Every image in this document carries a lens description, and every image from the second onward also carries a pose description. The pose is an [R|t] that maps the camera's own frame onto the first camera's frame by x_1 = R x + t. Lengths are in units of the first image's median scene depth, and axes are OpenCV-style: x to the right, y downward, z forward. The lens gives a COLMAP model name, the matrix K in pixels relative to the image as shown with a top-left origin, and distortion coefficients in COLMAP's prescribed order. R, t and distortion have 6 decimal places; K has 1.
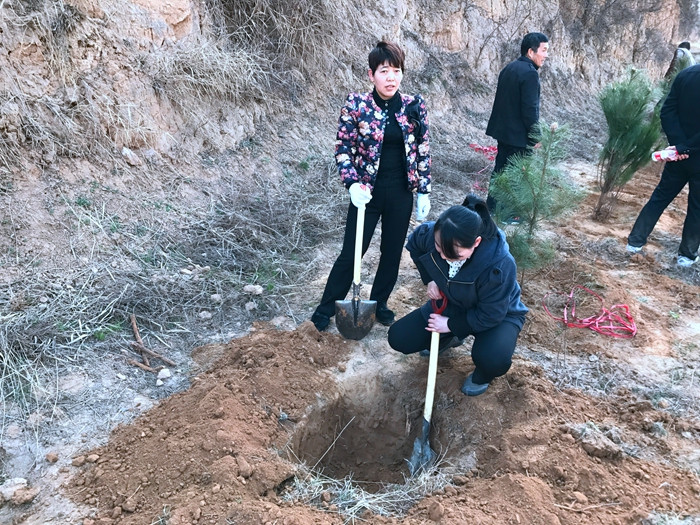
lens RADIAL K [[572.4, 0, 349.3], [0, 572.4, 261.5], [0, 0, 1]] dist [0.005438, 0.007521]
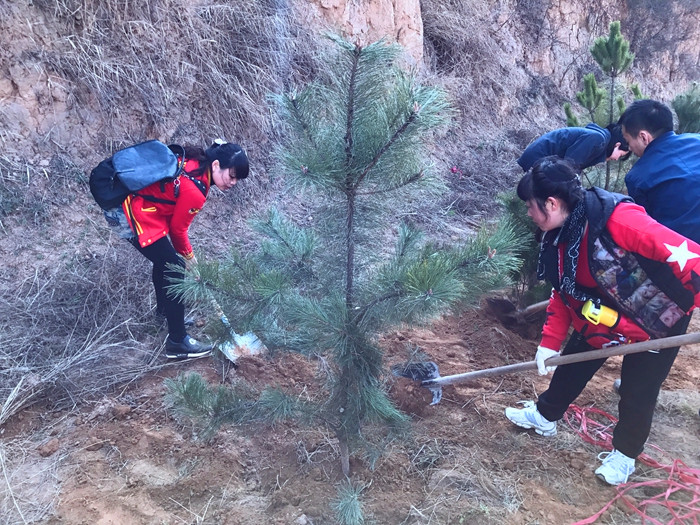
lens RADIAL K [[572.4, 0, 350.8], [0, 572.4, 263.0], [0, 0, 1]] dist [0.005438, 0.007521]
pose [[0.999553, -0.008425, -0.028680, -0.250747], [0.007350, 0.999274, -0.037370, 0.131786], [0.028974, 0.037143, 0.998890, -0.371334]]
